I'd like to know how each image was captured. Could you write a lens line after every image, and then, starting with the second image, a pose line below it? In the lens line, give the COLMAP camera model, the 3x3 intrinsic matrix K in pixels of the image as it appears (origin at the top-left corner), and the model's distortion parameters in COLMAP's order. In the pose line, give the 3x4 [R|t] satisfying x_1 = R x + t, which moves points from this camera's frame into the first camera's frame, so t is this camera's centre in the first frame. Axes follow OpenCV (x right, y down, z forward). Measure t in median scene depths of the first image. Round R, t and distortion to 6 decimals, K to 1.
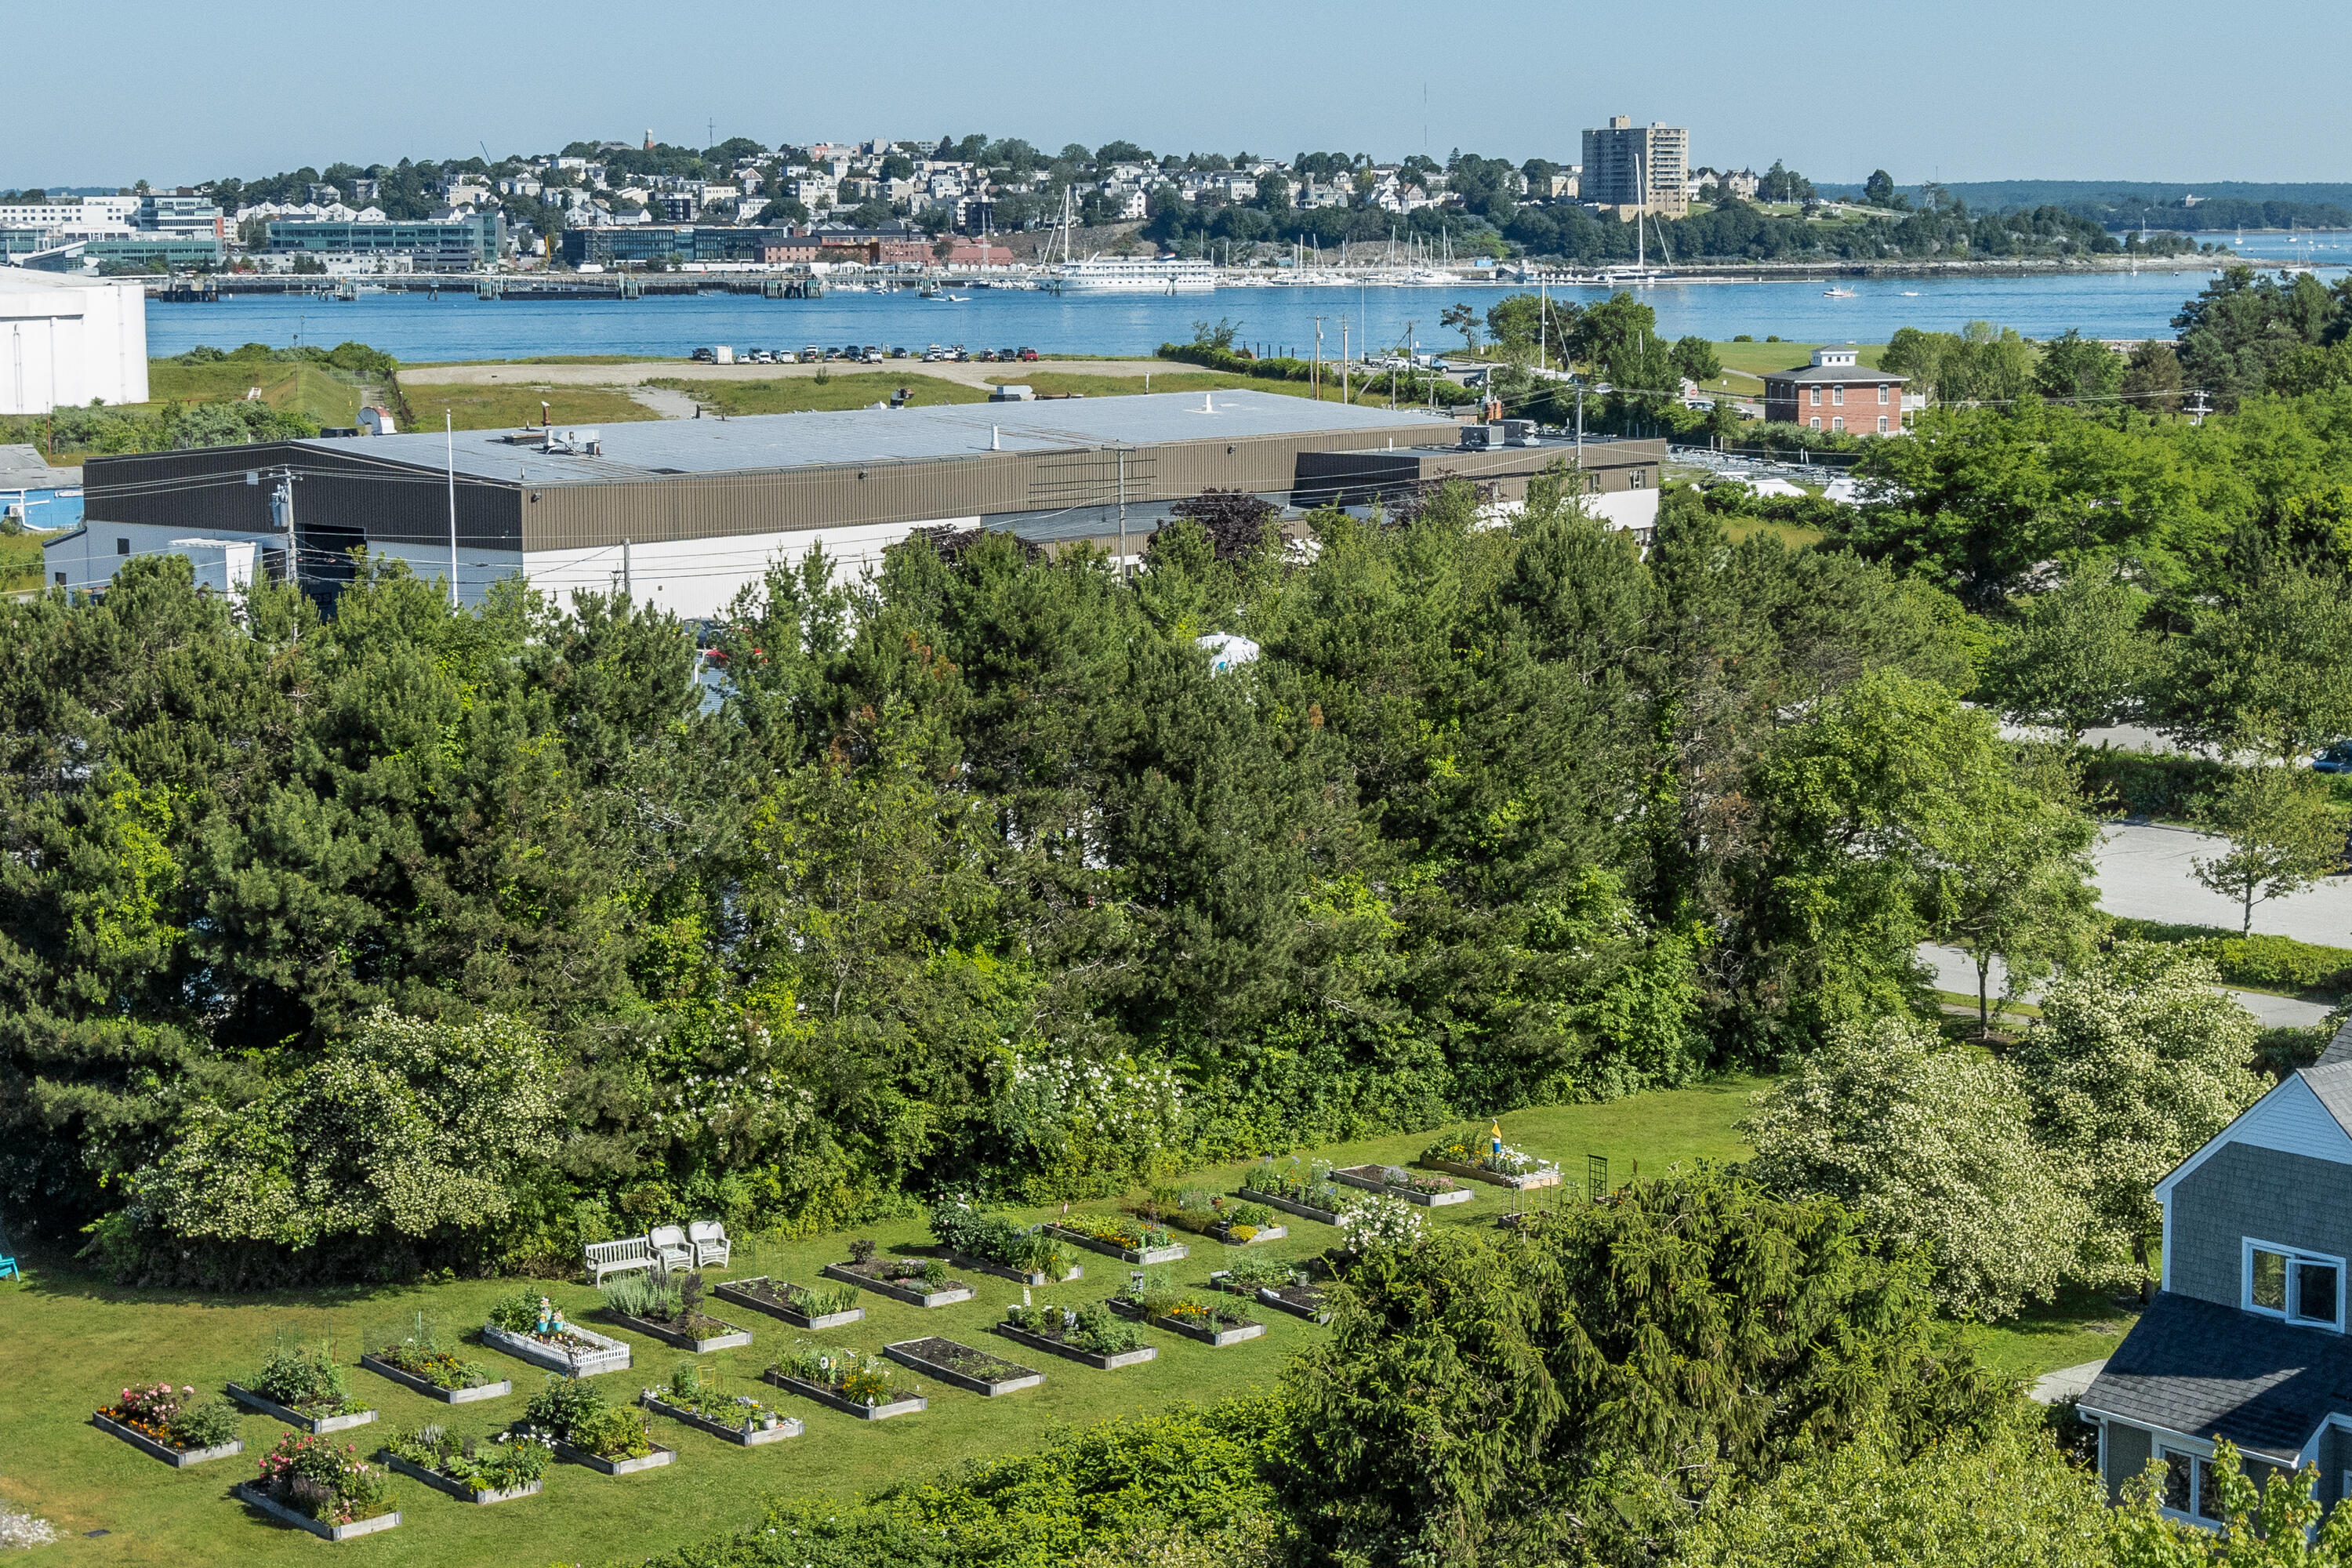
lens RADIAL K [[4405.1, 0, 1176.1], [0, 4405.1, 736.9], [0, 0, 1]] dist [0.031875, -0.126066]
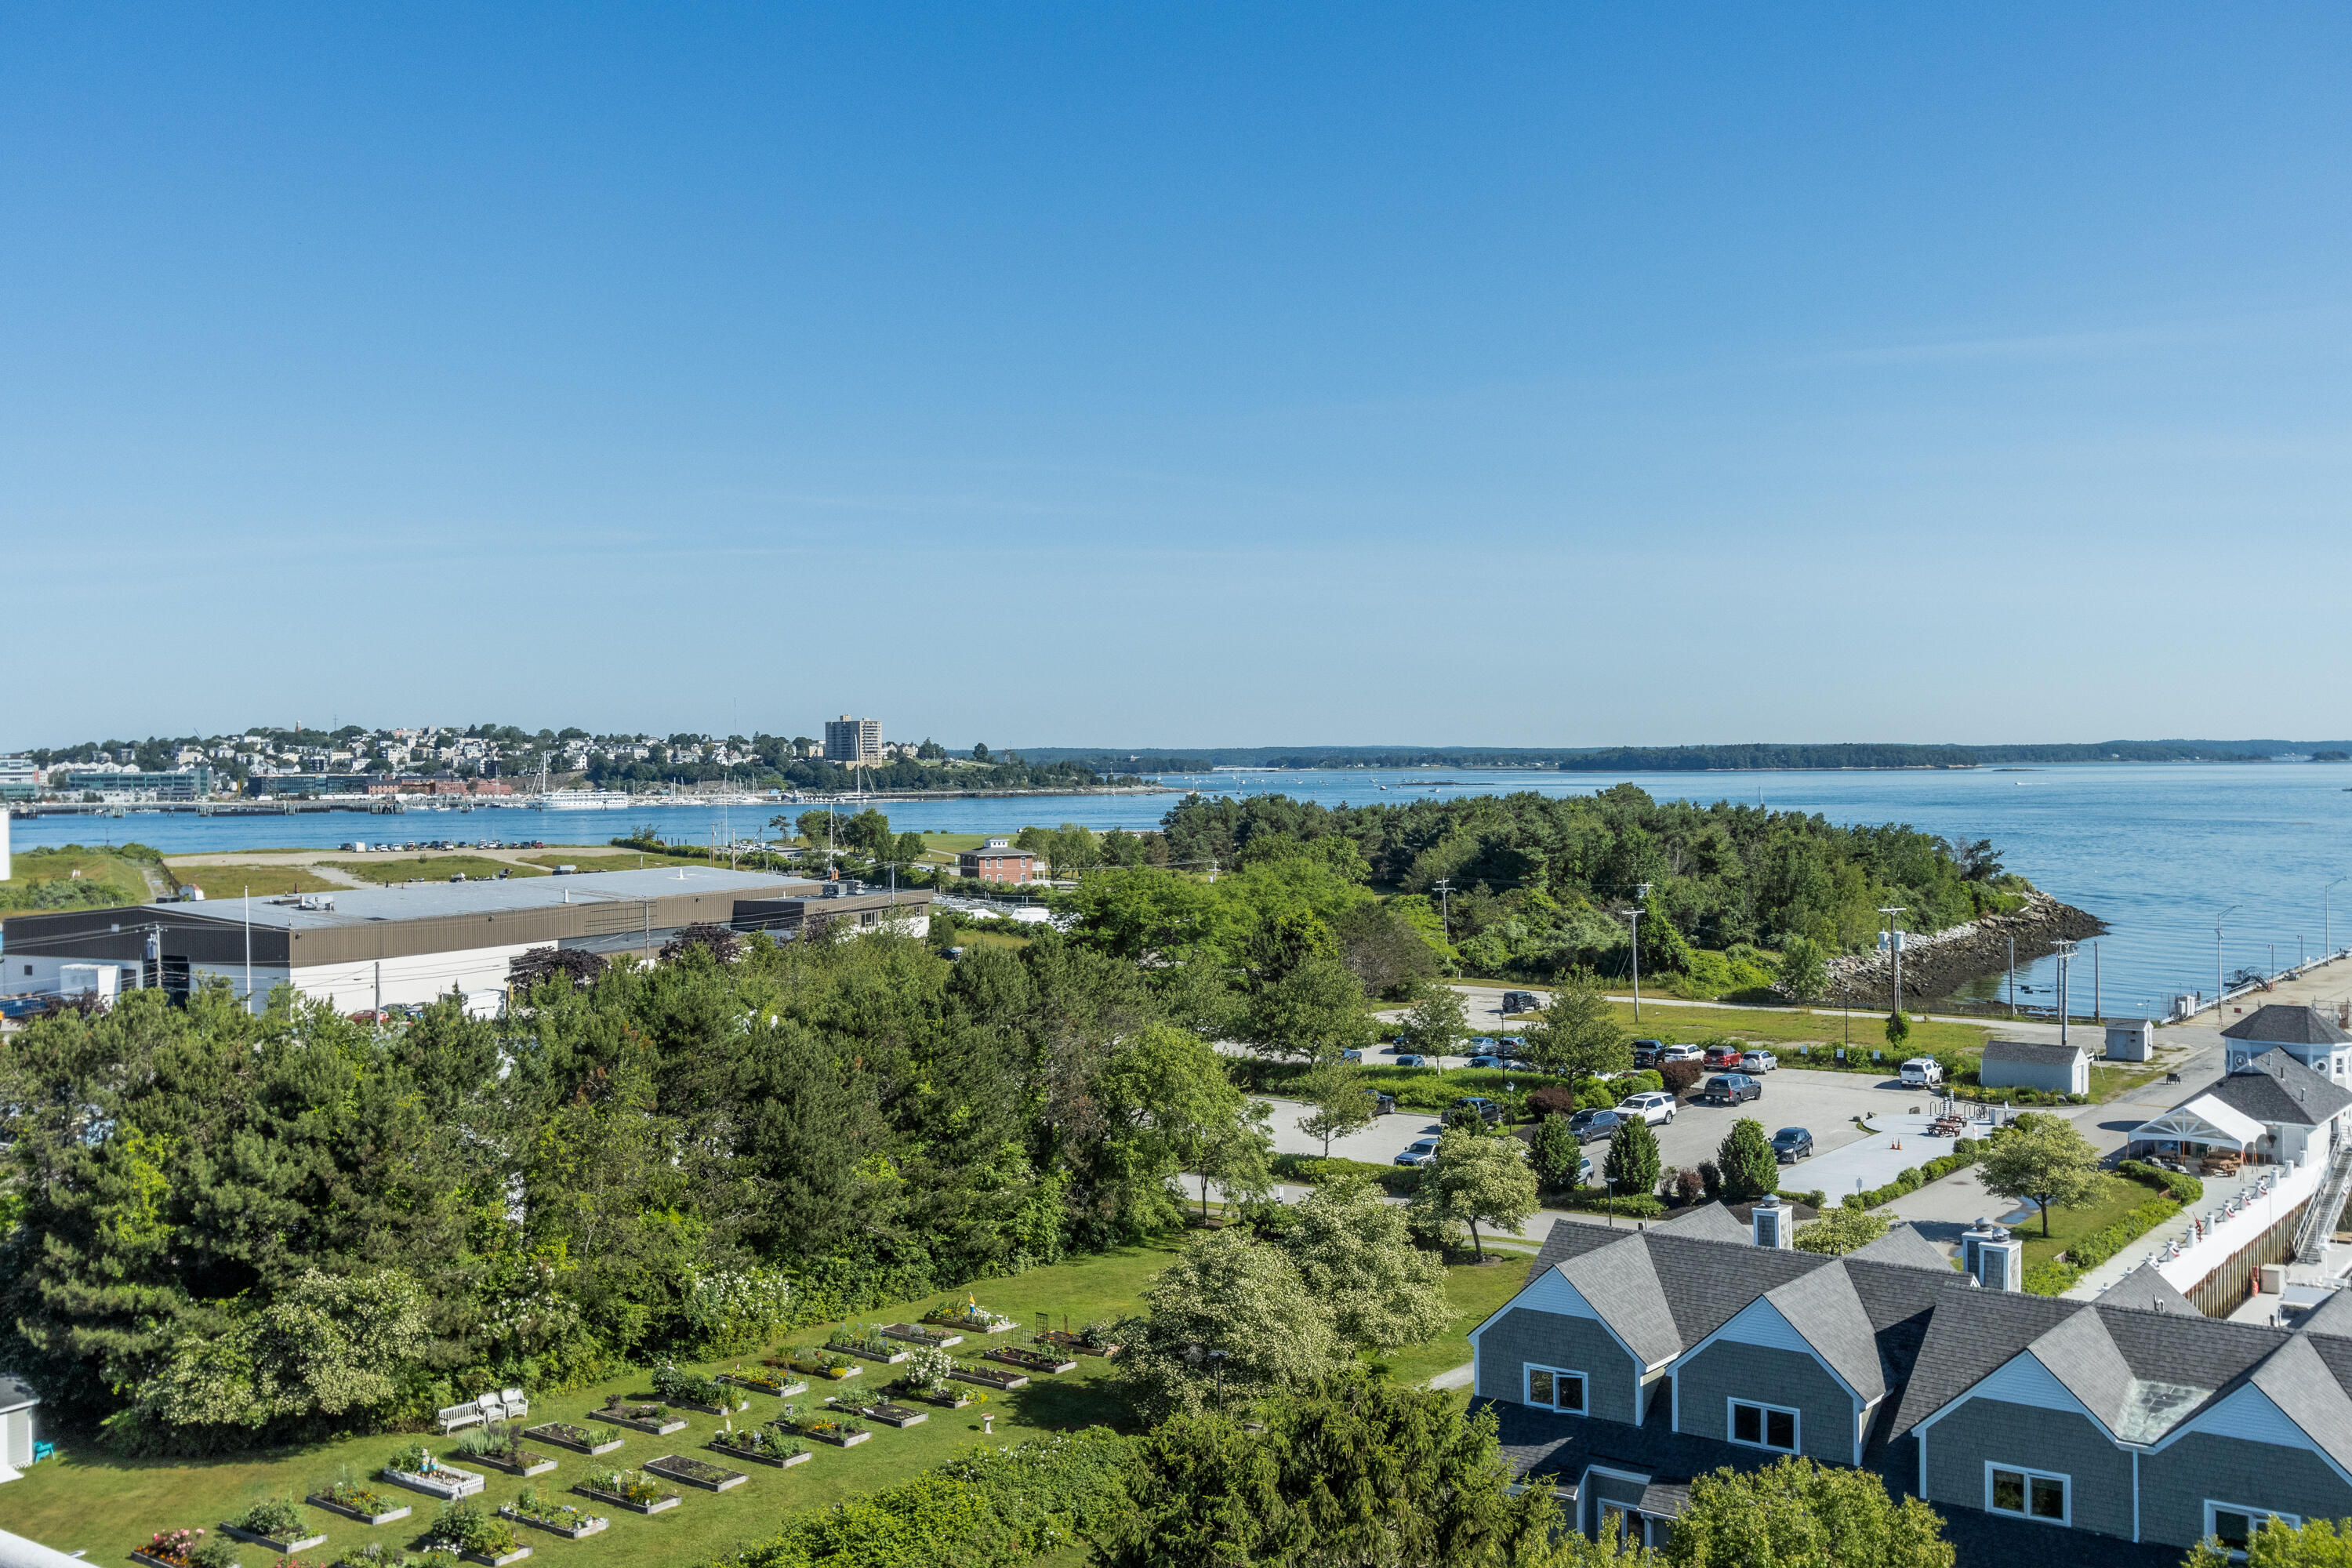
lens RADIAL K [[2298.2, 0, 1163.5], [0, 2298.2, 775.3], [0, 0, 1]] dist [0.014533, -0.023277]
pose [[0.968132, -0.004419, 0.250403, -0.077019], [0.032614, 0.993555, -0.108561, -0.014622], [-0.248309, 0.113269, 0.962036, 0.079740]]
